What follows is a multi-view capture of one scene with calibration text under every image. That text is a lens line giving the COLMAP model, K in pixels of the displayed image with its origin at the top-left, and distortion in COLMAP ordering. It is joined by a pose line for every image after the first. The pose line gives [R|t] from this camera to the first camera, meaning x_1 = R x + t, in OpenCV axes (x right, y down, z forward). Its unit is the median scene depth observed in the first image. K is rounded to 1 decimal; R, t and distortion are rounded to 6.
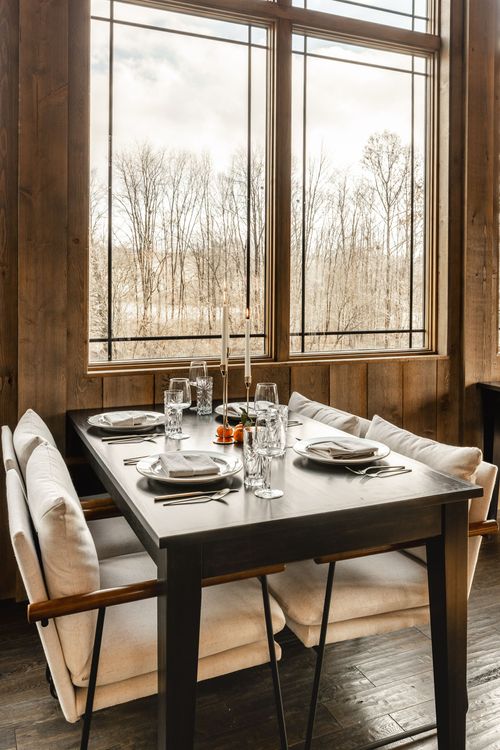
lens RADIAL K [[617.0, 0, 255.5], [0, 617.0, 293.6], [0, 0, 1]] dist [-0.011556, 0.010489]
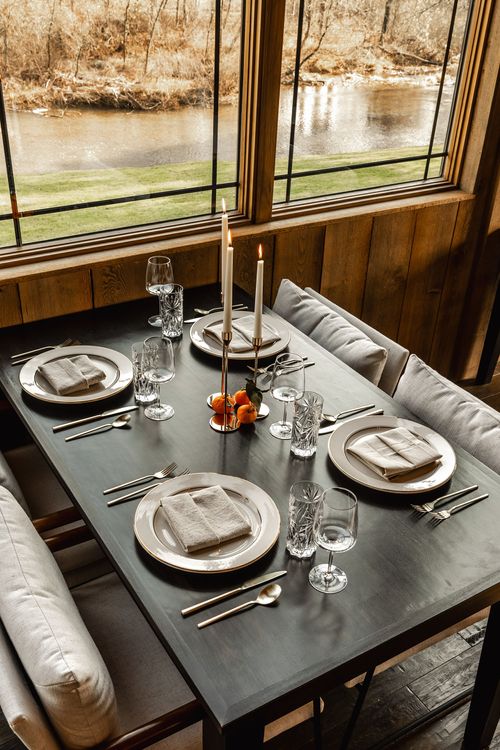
lens RADIAL K [[736.8, 0, 253.6], [0, 736.8, 389.1], [0, 0, 1]] dist [-0.003984, 0.000000]
pose [[0.989690, -0.042337, 0.136829, -0.110982], [-0.035948, 0.851315, 0.523421, -0.209340], [-0.138645, -0.522943, 0.841016, 0.228916]]
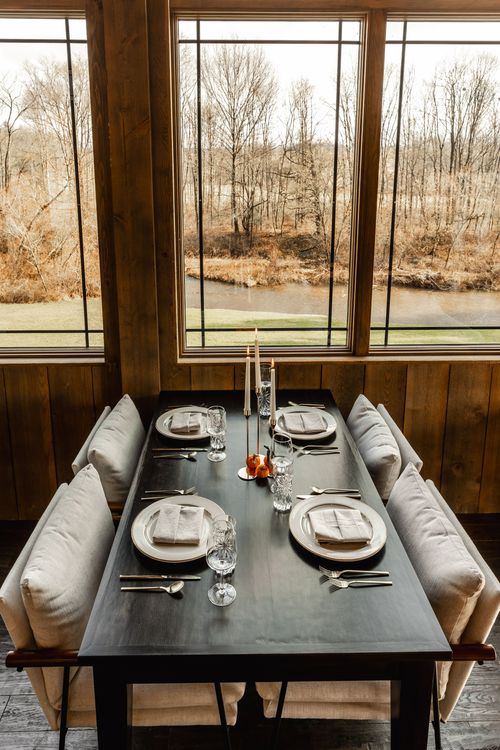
lens RADIAL K [[489.5, 0, 244.2], [0, 489.5, 279.3], [0, 0, 1]] dist [-0.006961, 0.002675]
pose [[0.924477, 0.071046, -0.374559, 0.202139], [-0.000802, 0.982843, 0.184445, -0.215874], [0.381237, -0.170214, 0.908672, 0.215392]]
